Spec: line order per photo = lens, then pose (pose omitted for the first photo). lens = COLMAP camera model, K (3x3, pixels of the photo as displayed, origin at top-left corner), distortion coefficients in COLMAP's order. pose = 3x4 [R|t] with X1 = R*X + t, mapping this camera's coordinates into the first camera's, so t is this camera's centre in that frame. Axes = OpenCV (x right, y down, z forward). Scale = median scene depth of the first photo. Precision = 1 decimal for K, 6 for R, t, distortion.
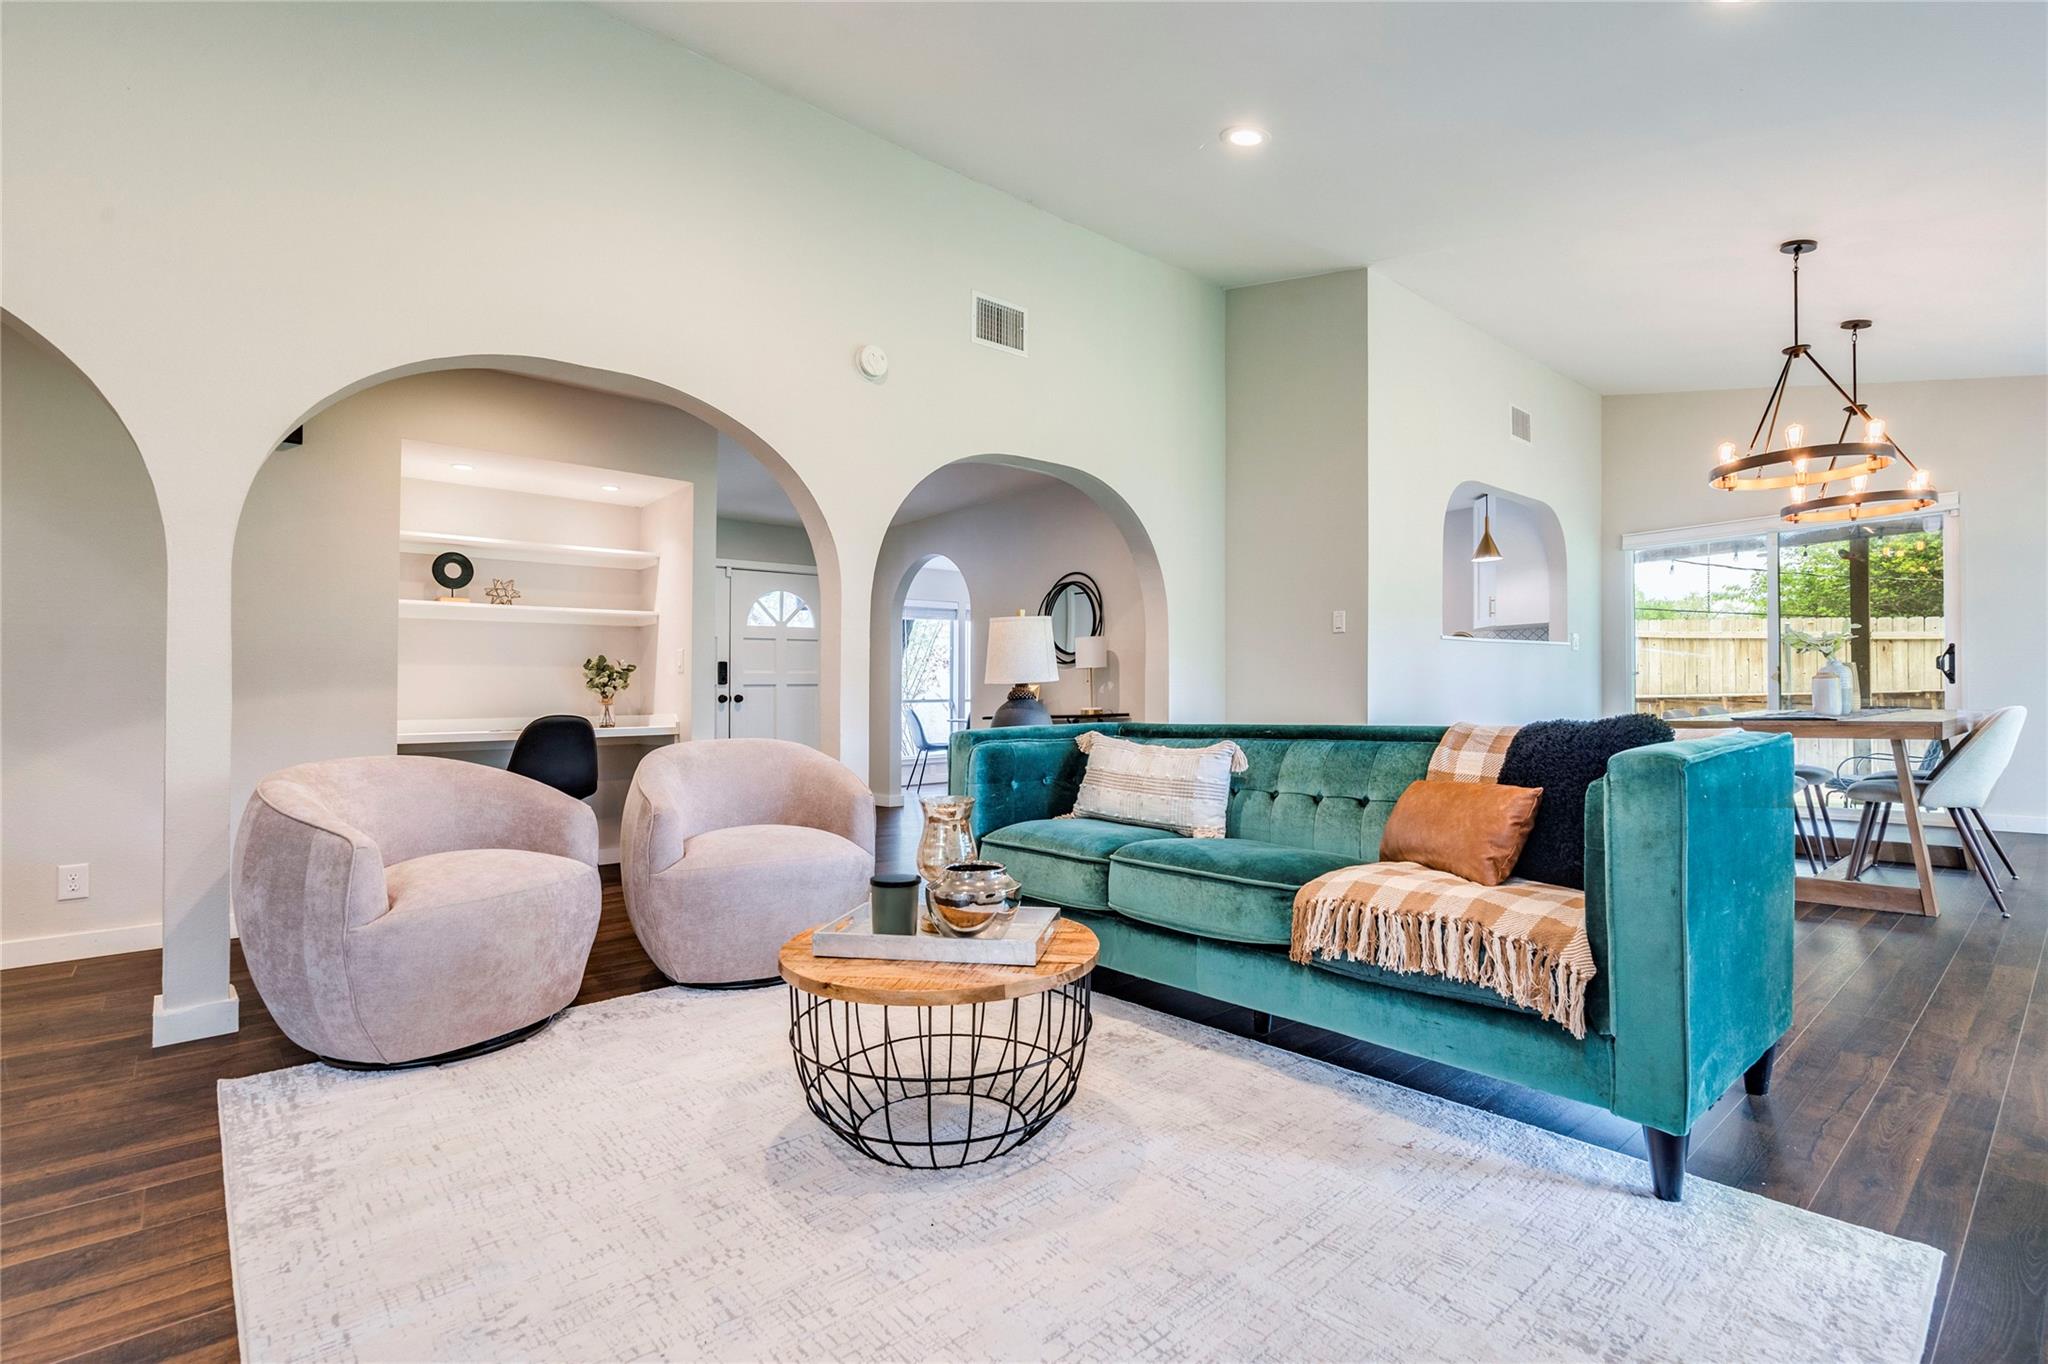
lens RADIAL K [[958.6, 0, 1031.7], [0, 958.6, 672.5], [0, 0, 1]] dist [-0.002570, 0.000572]
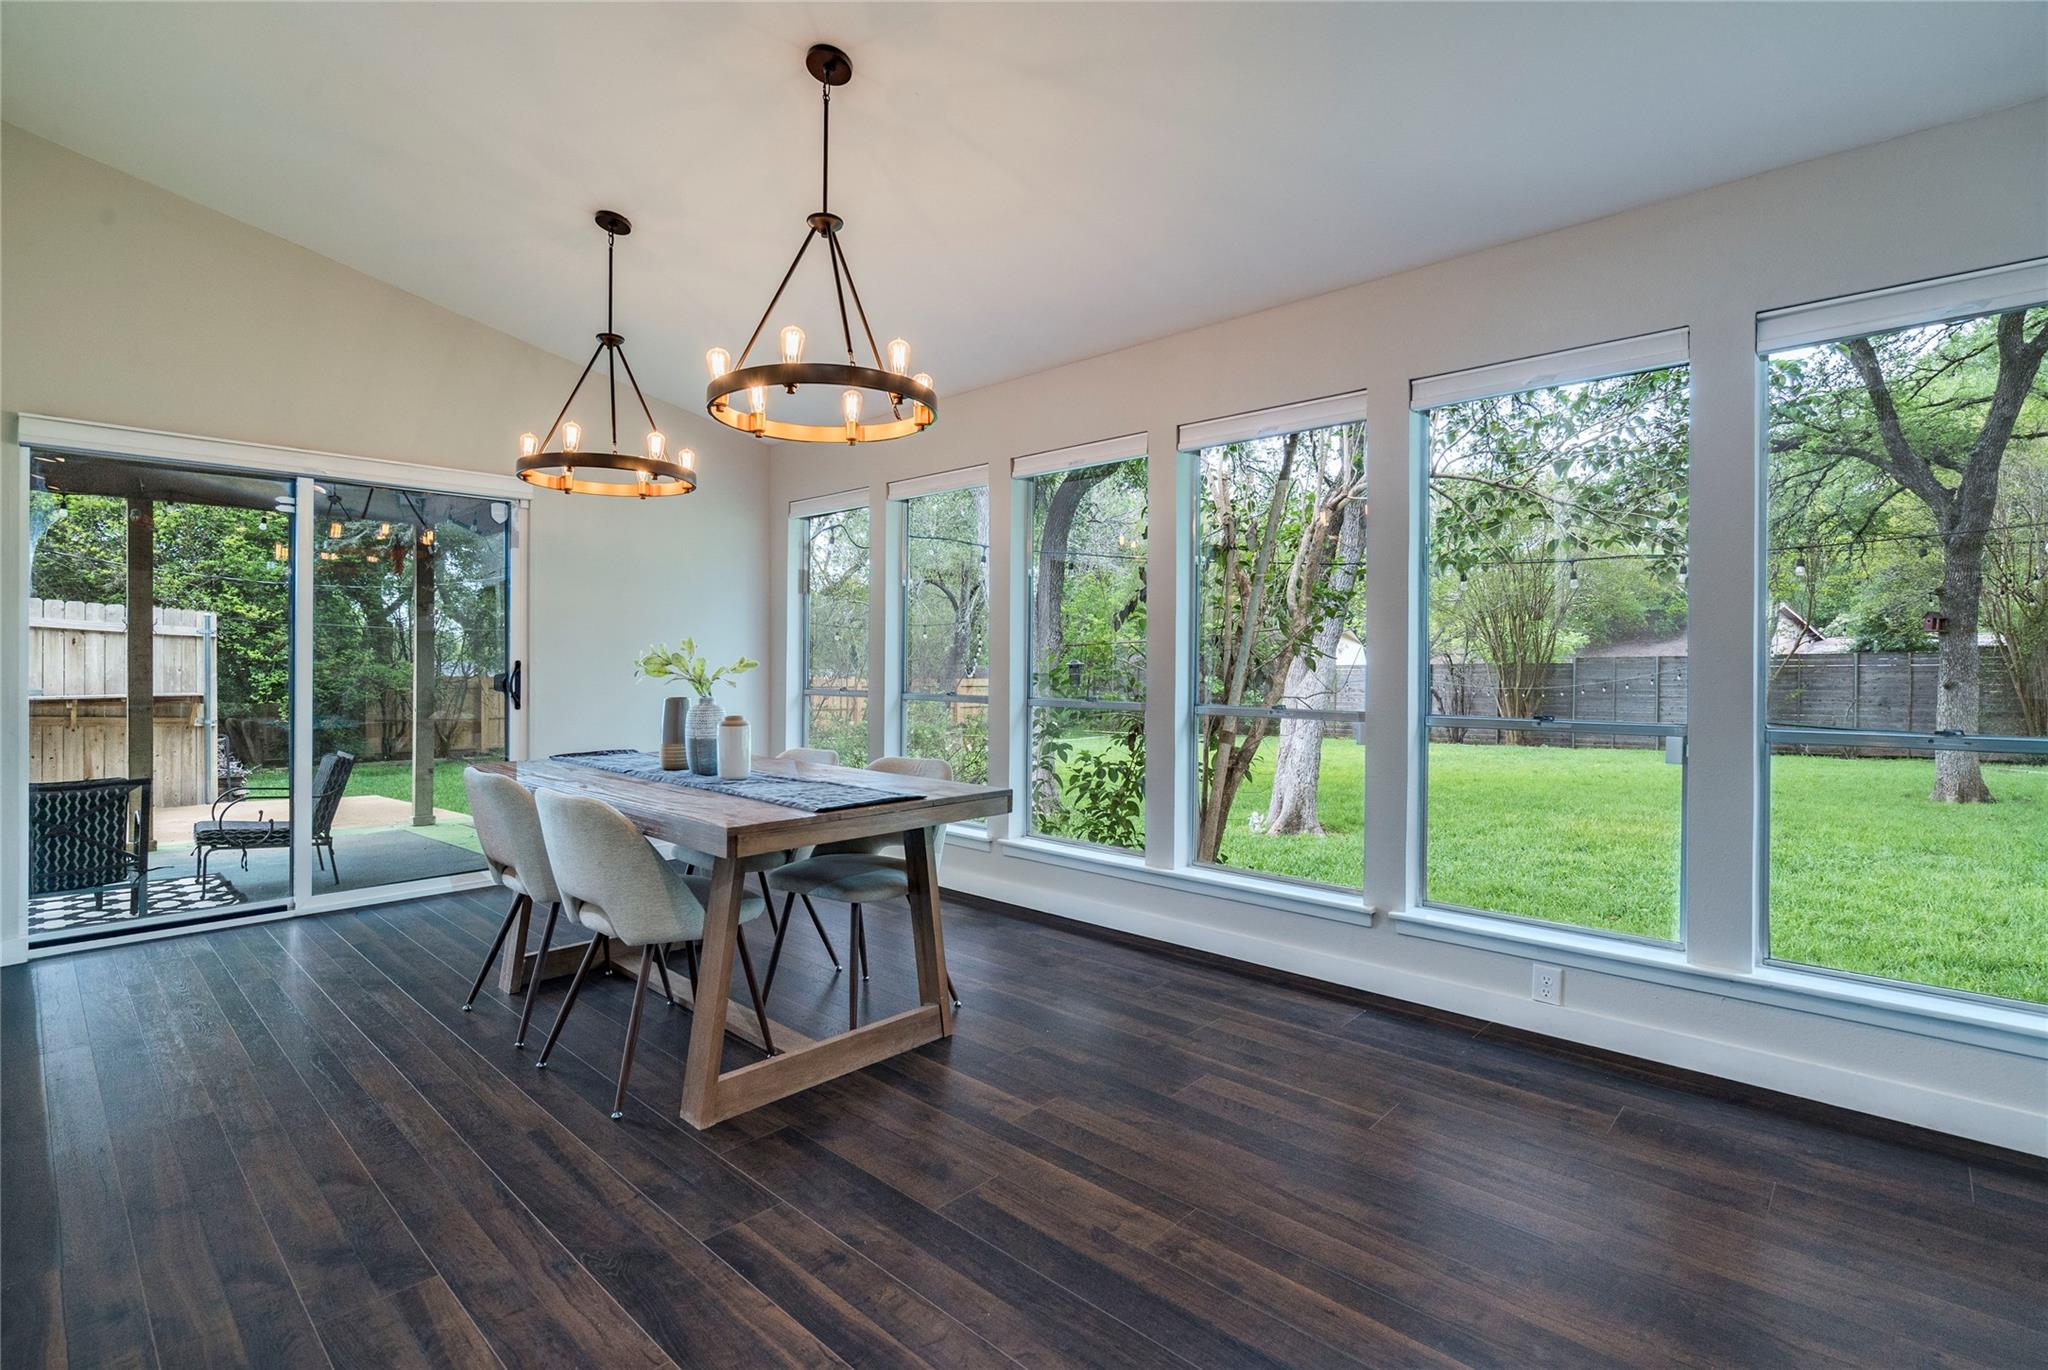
lens RADIAL K [[958.6, 0, 1031.7], [0, 958.6, 675.5], [0, 0, 1]] dist [-0.002570, 0.000572]
pose [[-0.100818, 0.004507, 0.994895, 0.098992], [-0.023134, 0.999709, -0.006873, -0.021402], [-0.994636, -0.023709, -0.100684, 0.642114]]
